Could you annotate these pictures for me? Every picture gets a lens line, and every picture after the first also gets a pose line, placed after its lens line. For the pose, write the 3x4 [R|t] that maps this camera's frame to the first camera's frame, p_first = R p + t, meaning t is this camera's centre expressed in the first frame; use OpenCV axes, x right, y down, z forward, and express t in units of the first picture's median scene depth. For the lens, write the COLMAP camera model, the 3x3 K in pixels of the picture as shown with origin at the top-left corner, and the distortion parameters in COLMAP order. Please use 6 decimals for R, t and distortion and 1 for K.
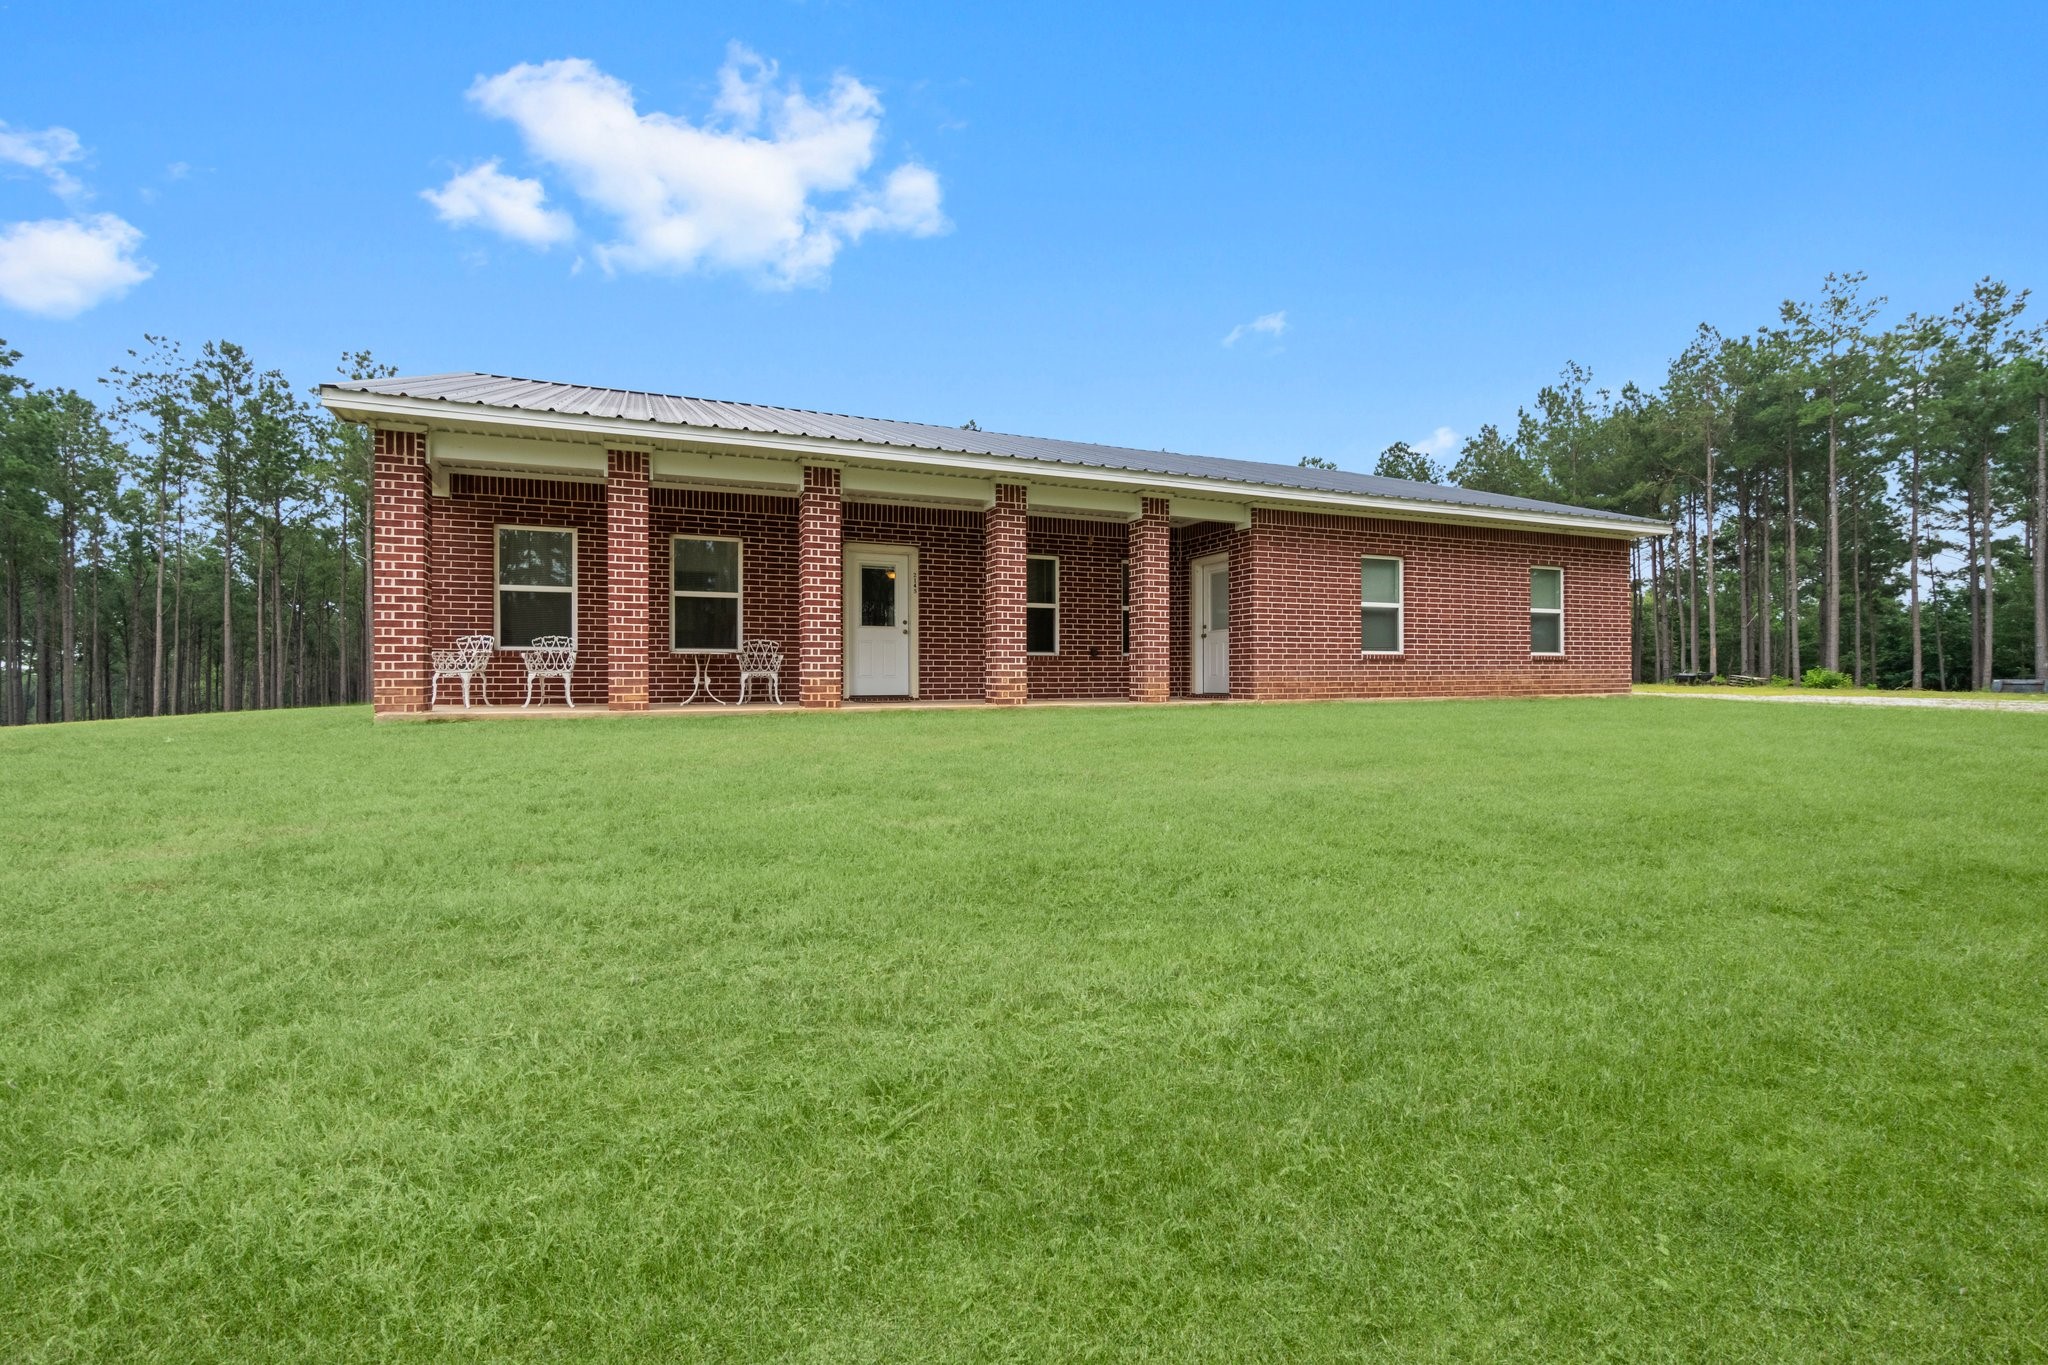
lens RADIAL K [[887.0, 0, 1008.1], [0, 887.0, 670.3], [0, 0, 1]] dist [-0.003757, -0.000483]
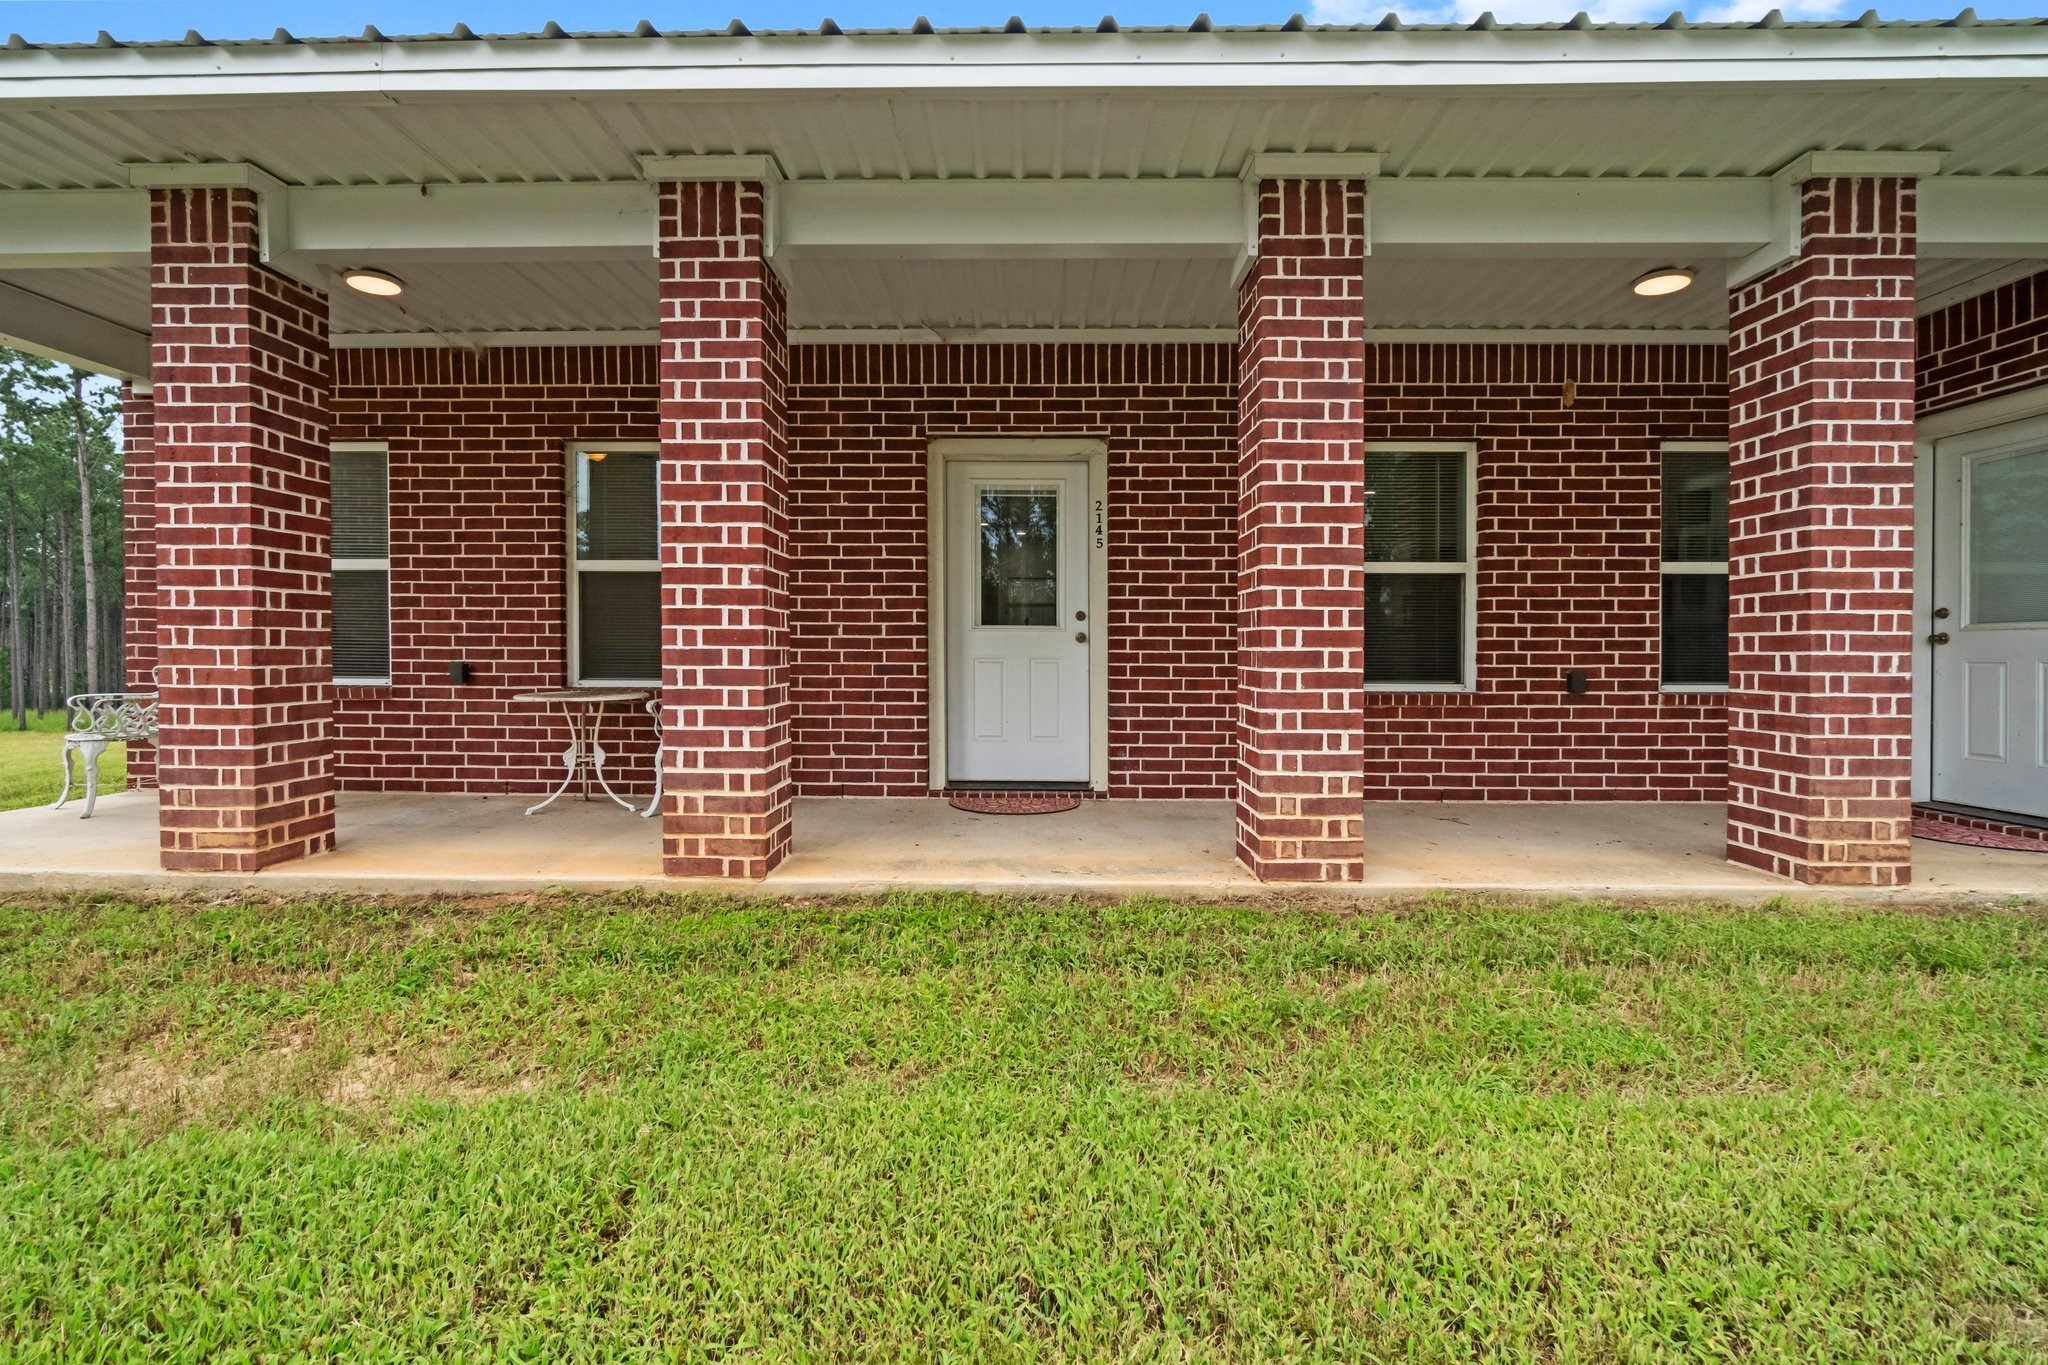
lens RADIAL K [[871.8, 0, 1013.3], [0, 871.8, 647.5], [0, 0, 1]] dist [-0.004437, -0.000374]
pose [[0.912225, 0.003846, -0.409672, 0.034120], [-0.002808, 0.999991, 0.003134, -0.045212], [0.409680, -0.001708, 0.912228, 0.676863]]
